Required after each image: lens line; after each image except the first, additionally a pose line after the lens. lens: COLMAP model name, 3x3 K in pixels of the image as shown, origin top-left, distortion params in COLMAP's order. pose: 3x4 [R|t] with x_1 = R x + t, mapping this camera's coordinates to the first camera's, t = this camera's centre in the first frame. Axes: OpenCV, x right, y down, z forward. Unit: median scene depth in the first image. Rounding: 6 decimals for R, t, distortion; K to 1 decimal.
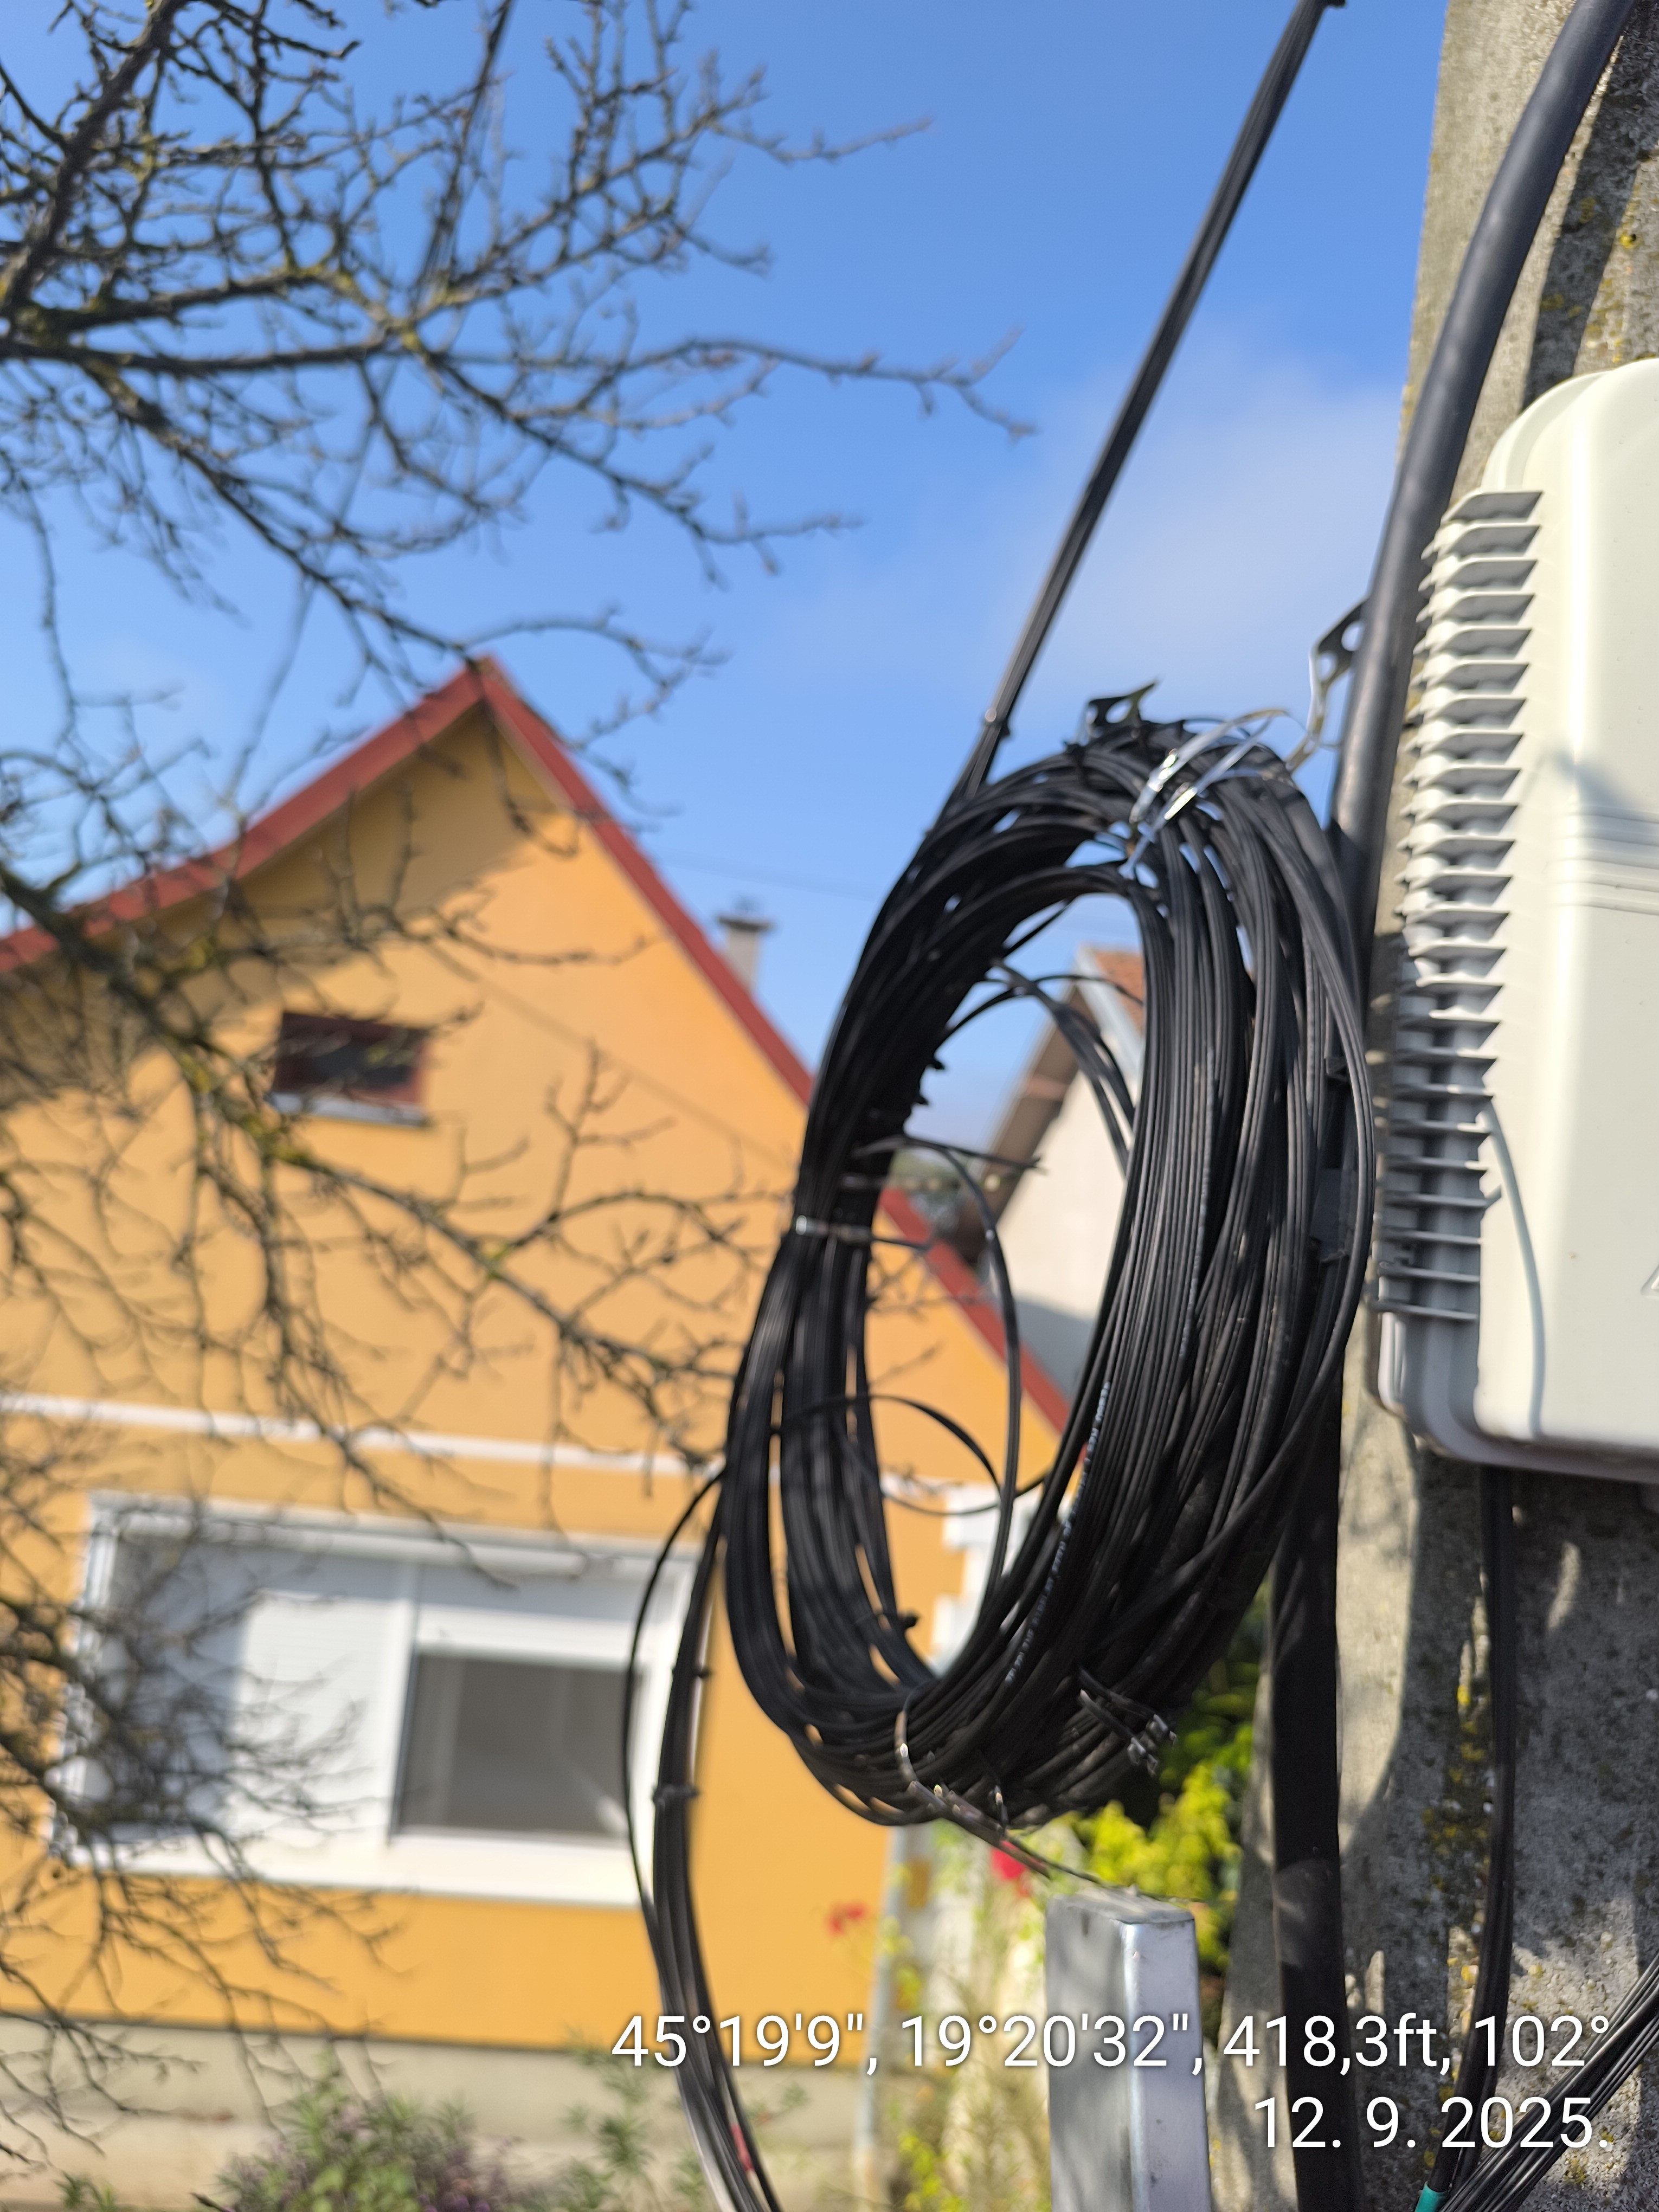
lens RADIAL K [[1573.6, 0, 817.4], [0, 1573.6, 1100.7], [0, 0, 1]] dist [-0.017553, -0.012786]
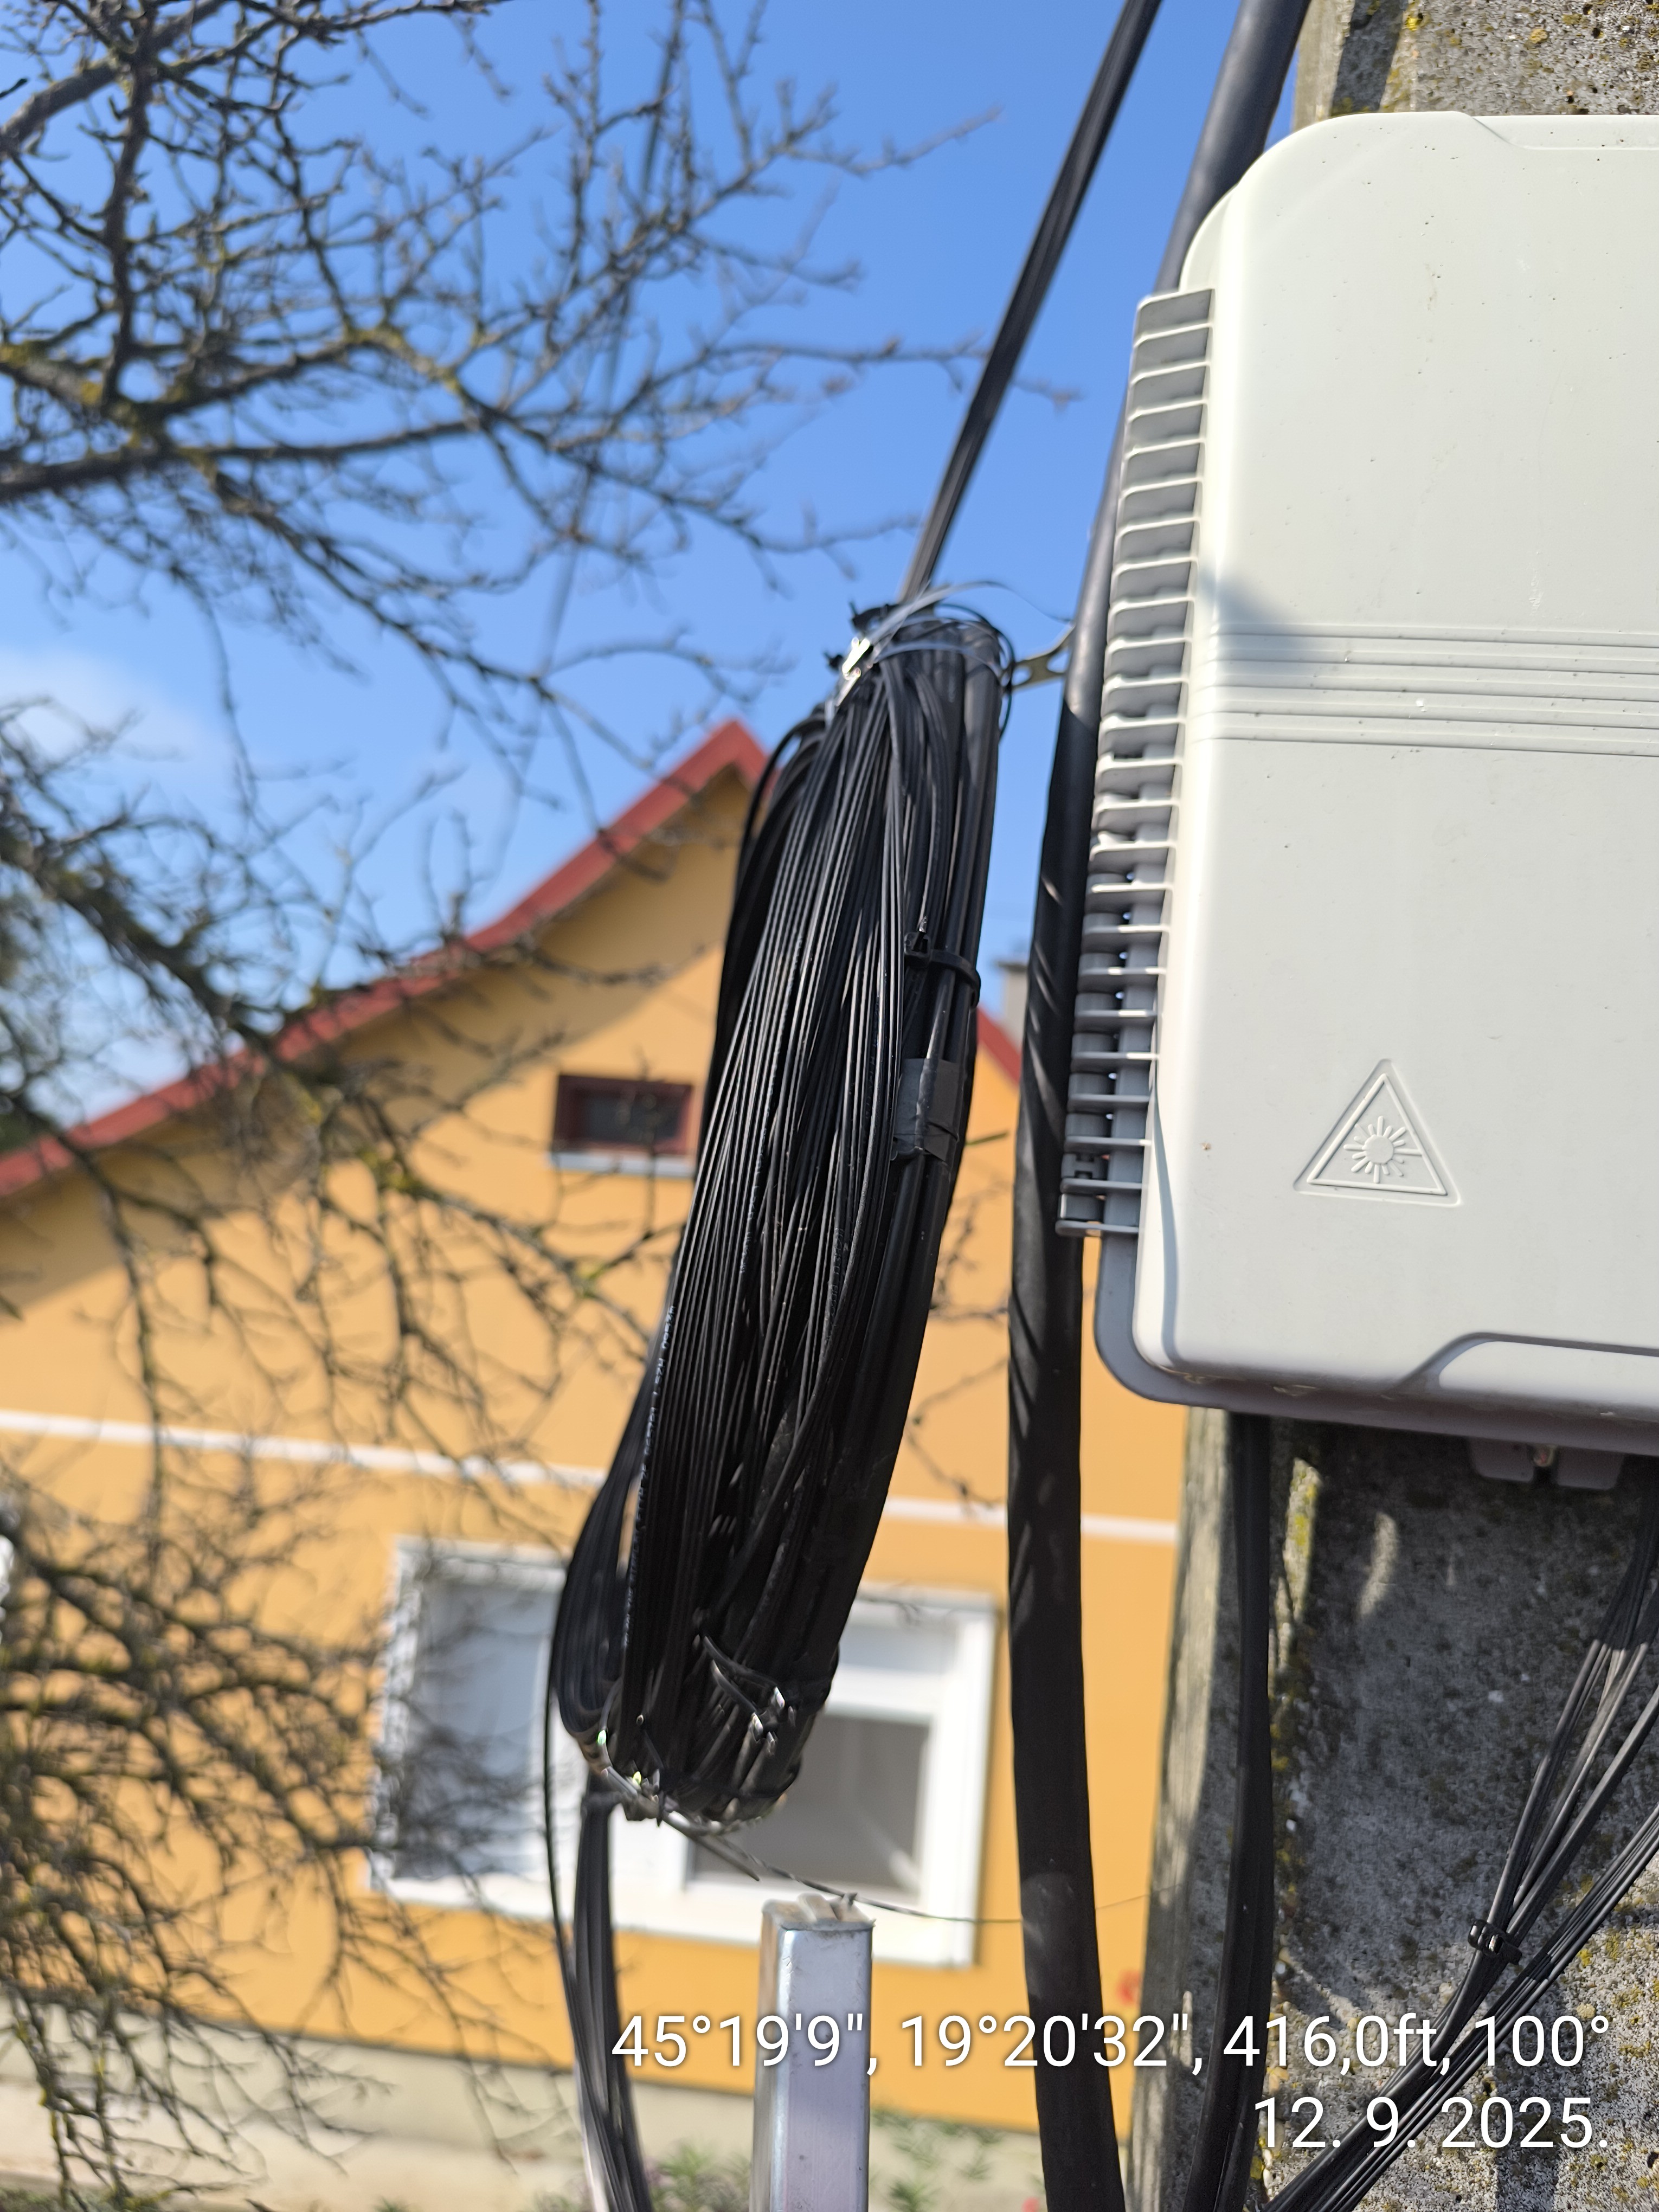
lens RADIAL K [[1573.6, 0, 824.8], [0, 1573.6, 1099.4], [0, 0, 1]] dist [-0.017553, -0.012786]
pose [[0.981482, -0.047349, -0.185611, 0.155900], [0.041087, 0.998454, -0.037444, 0.034538], [0.187097, 0.029125, 0.981910, 0.045045]]
